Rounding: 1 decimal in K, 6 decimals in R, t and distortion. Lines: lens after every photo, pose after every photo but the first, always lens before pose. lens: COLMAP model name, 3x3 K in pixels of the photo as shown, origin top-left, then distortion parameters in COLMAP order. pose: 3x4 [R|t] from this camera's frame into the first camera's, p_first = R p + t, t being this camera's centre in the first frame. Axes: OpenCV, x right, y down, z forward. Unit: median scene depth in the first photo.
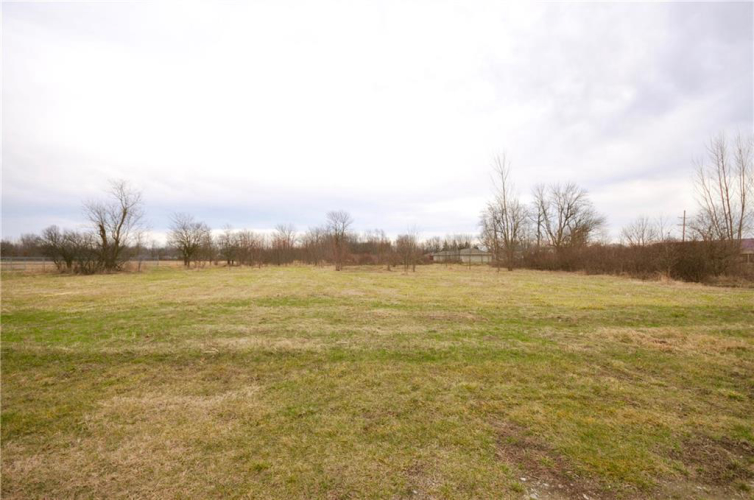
lens RADIAL K [[339.4, 0, 374.3], [0, 339.4, 249.7], [0, 0, 1]] dist [0.000192, -0.000401]
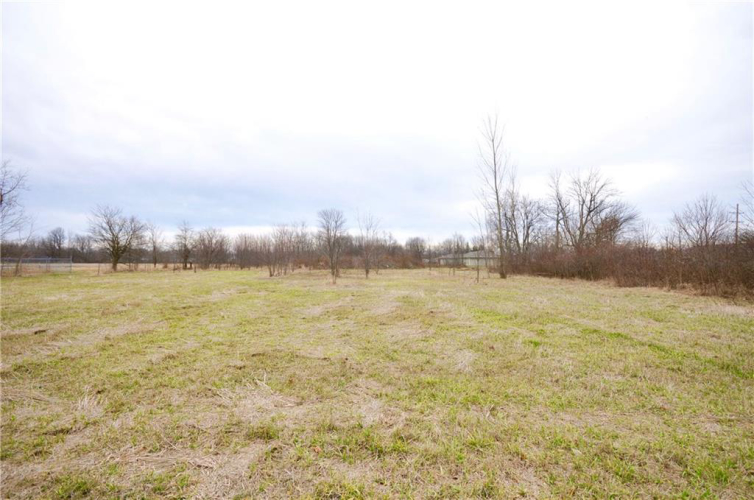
lens RADIAL K [[339.4, 0, 374.7], [0, 339.4, 250.2], [0, 0, 1]] dist [0.000192, -0.000401]
pose [[0.998543, 0.000876, -0.053963, 0.089890], [-0.001391, 0.999954, -0.009495, 0.005902], [0.053952, 0.009556, 0.998498, 0.148556]]
